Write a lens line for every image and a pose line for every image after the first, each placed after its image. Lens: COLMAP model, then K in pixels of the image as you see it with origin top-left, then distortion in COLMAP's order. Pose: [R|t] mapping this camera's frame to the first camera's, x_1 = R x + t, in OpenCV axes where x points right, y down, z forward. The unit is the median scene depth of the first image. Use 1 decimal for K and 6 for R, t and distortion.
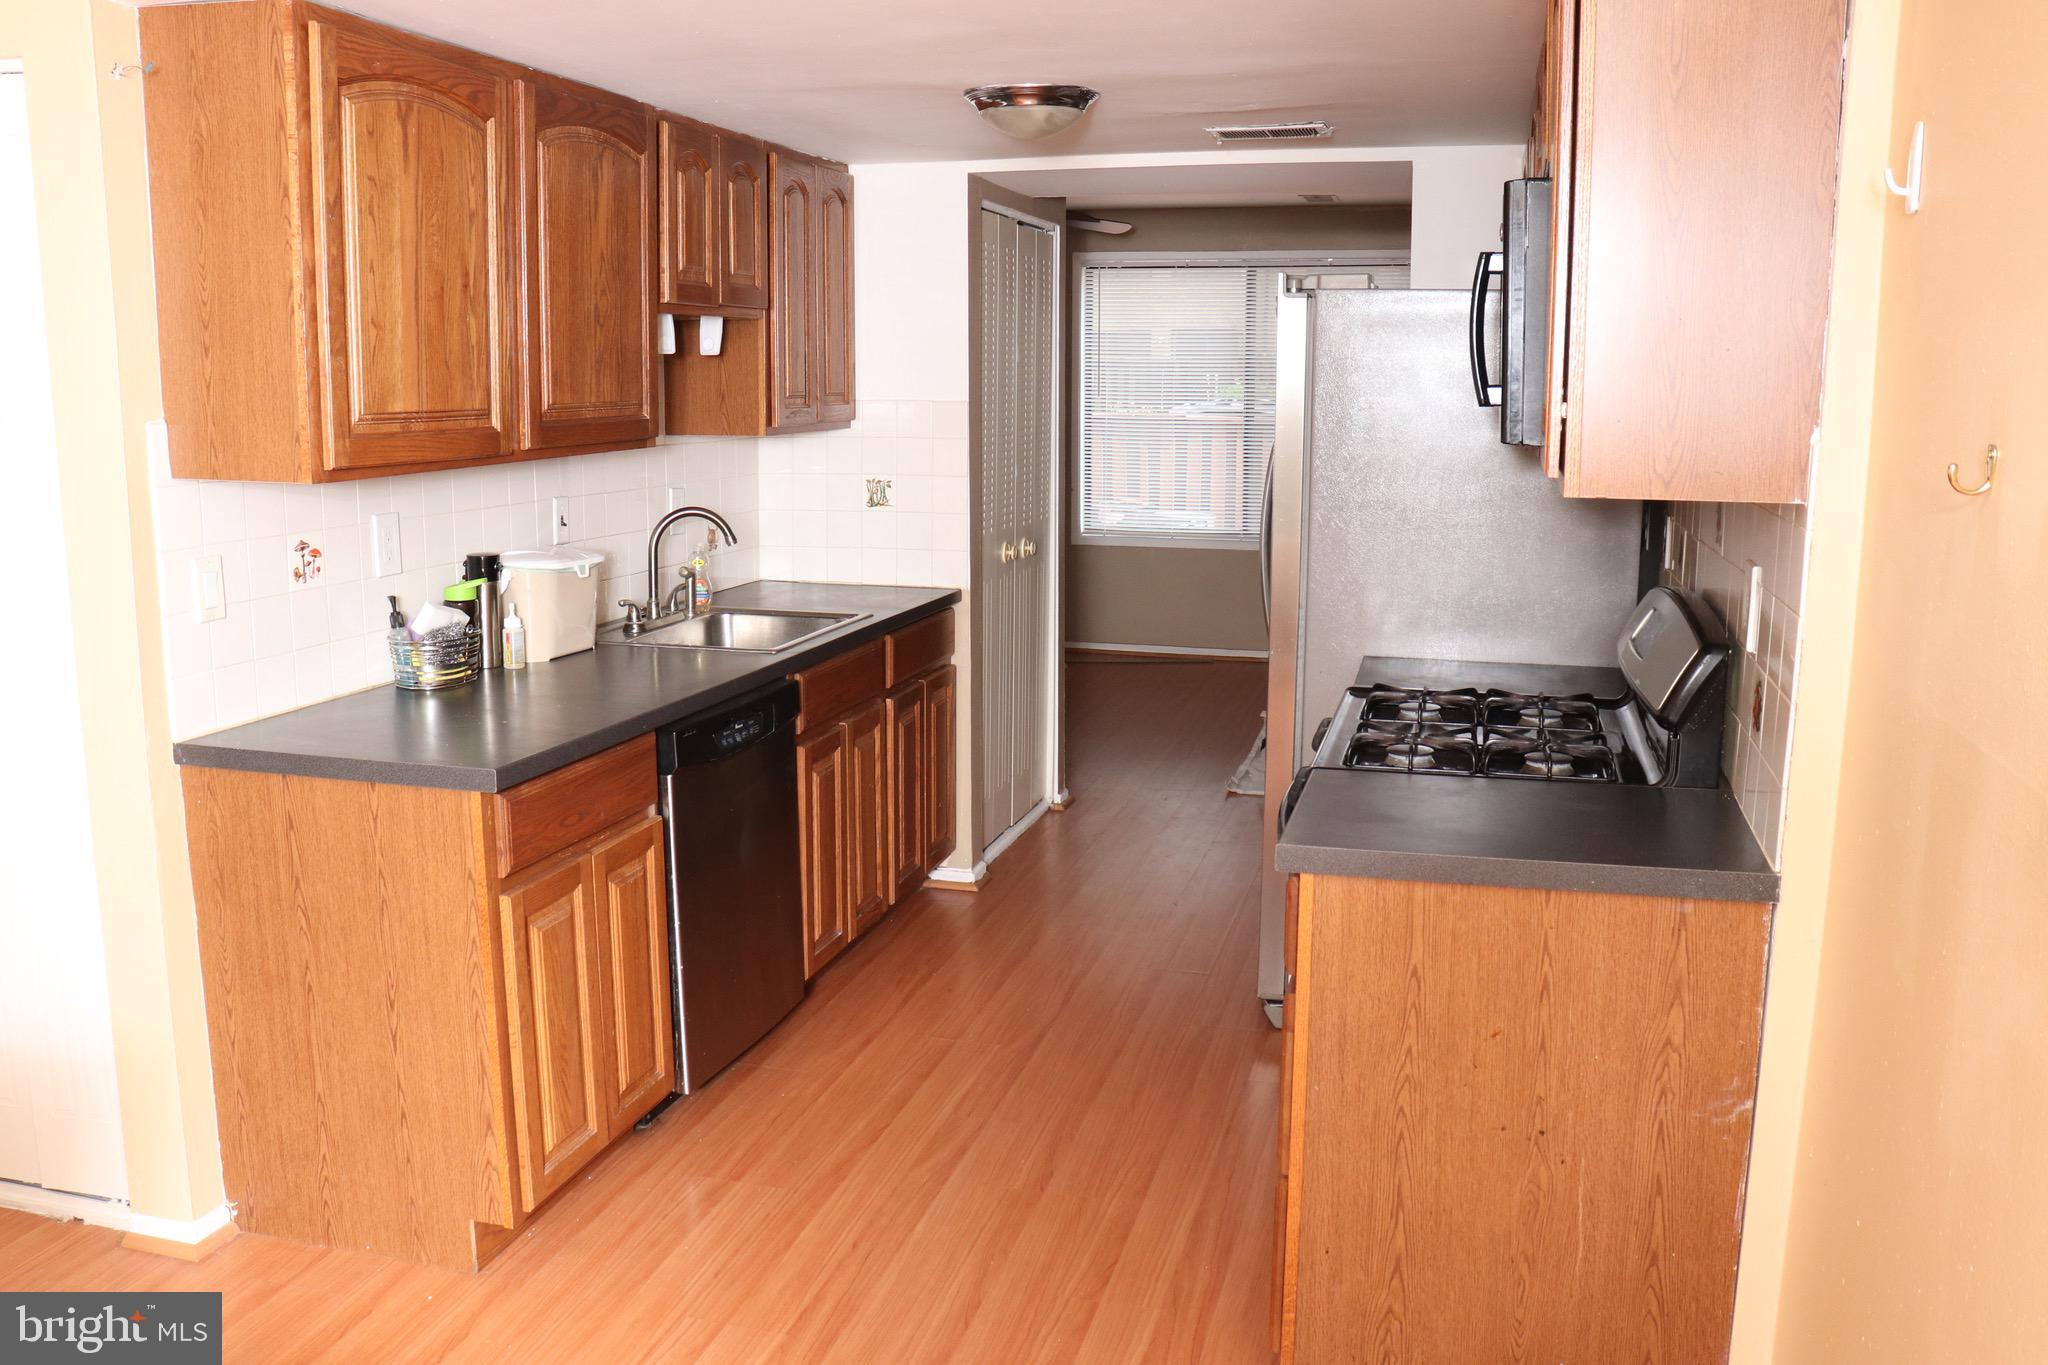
lens RADIAL K [[1680.1, 0, 1023.9], [0, 1680.1, 678.8], [0, 0, 1]] dist [-0.167933, 0.141571]
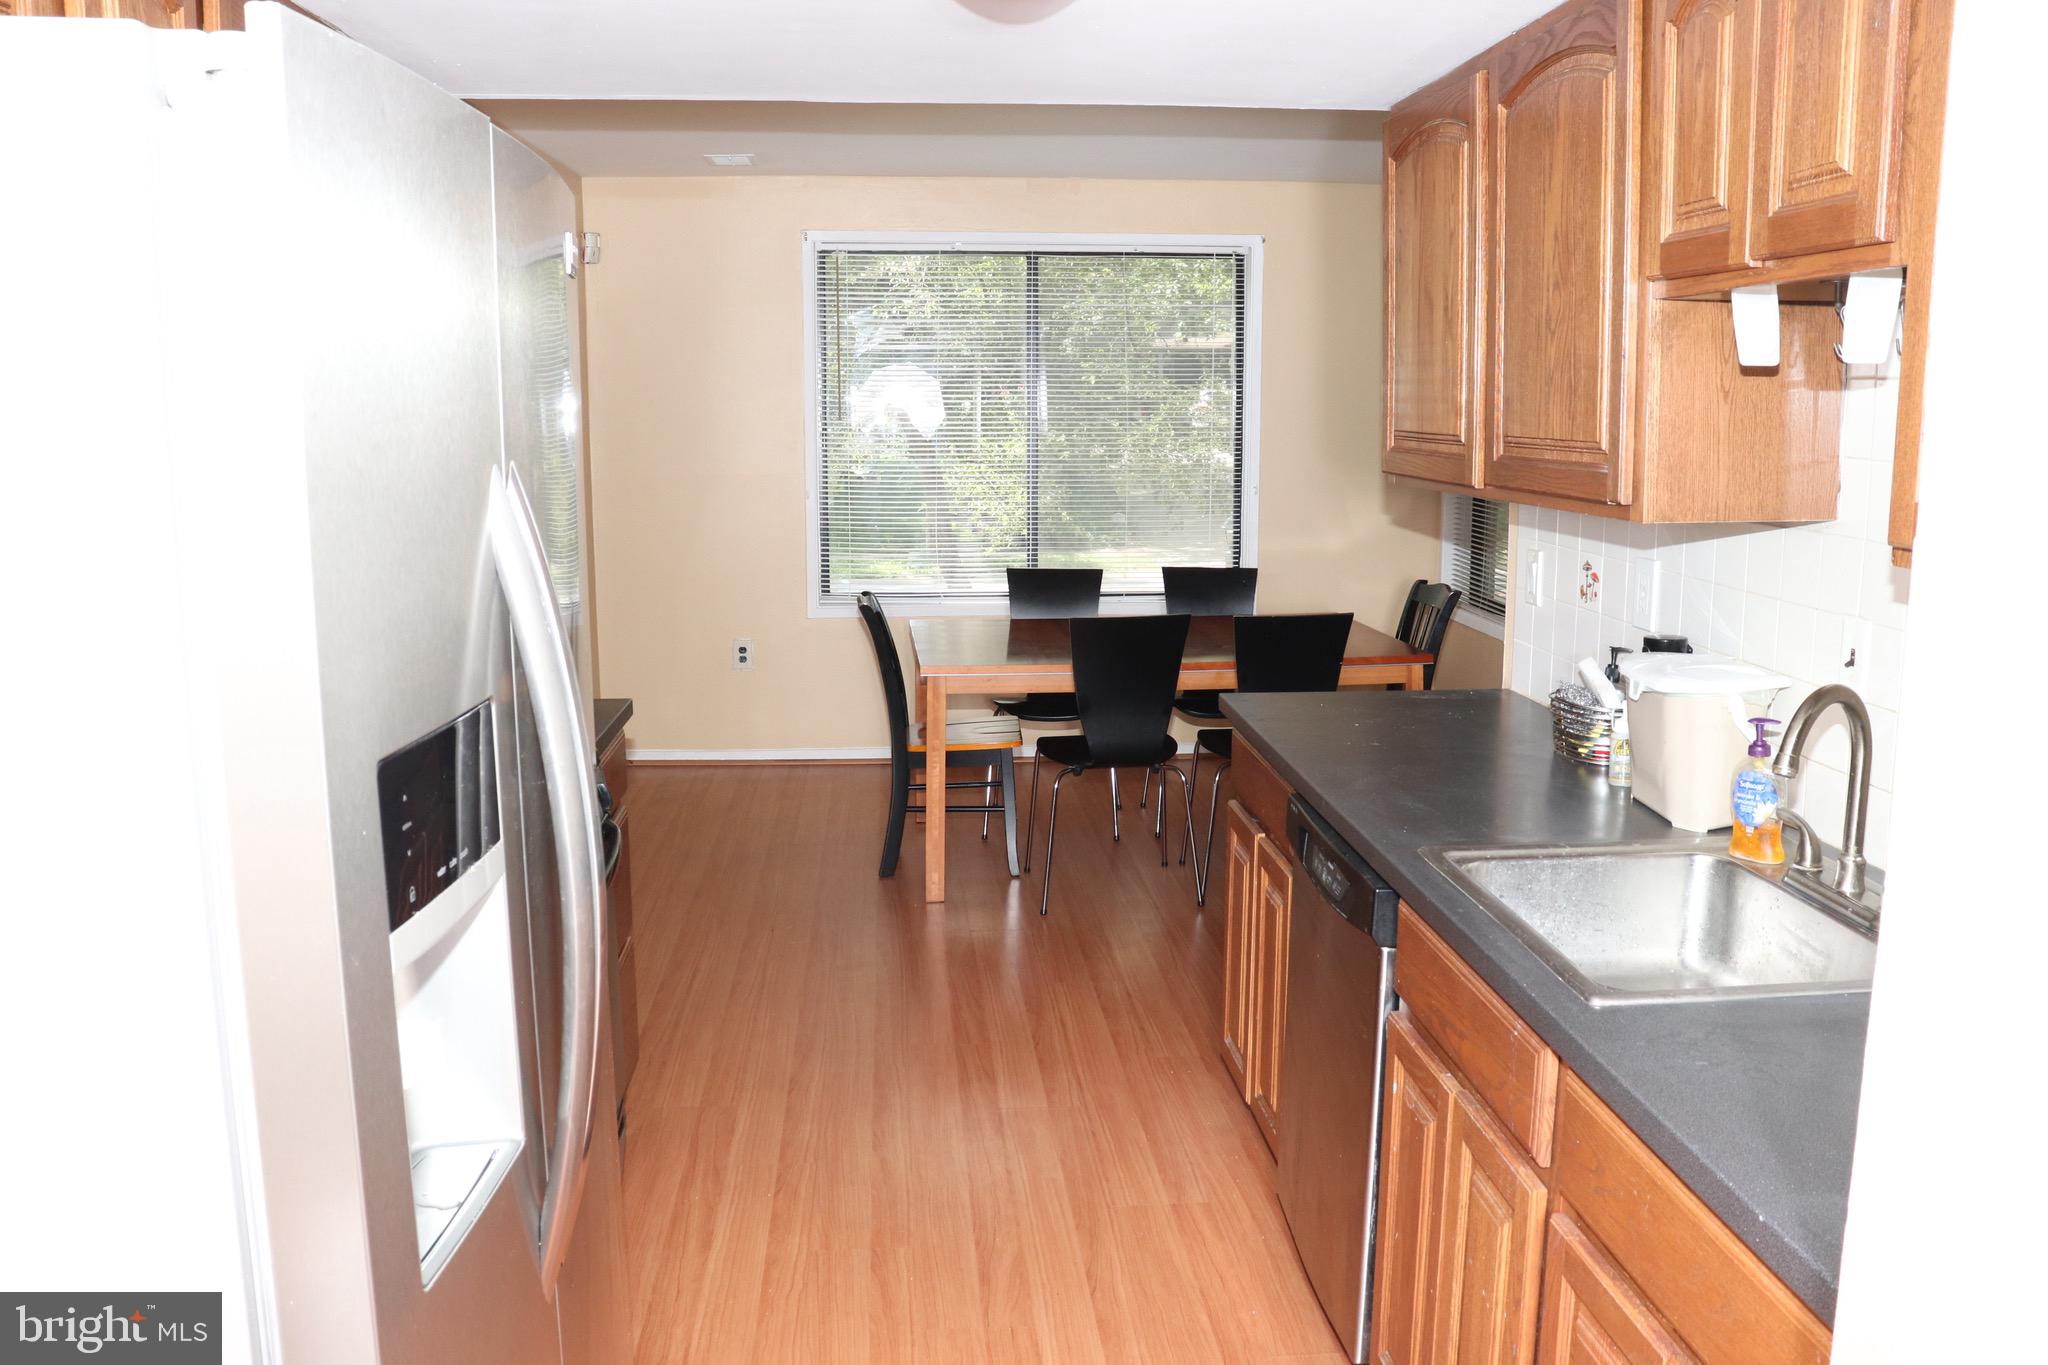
lens RADIAL K [[1680.1, 0, 1024.0], [0, 1680.1, 681.1], [0, 0, 1]] dist [-0.167933, 0.141571]
pose [[-0.942941, 0.054018, -0.328549, 0.231340], [-0.059100, 0.943931, 0.324811, -0.325668], [0.327673, 0.325695, -0.886878, 1.810387]]
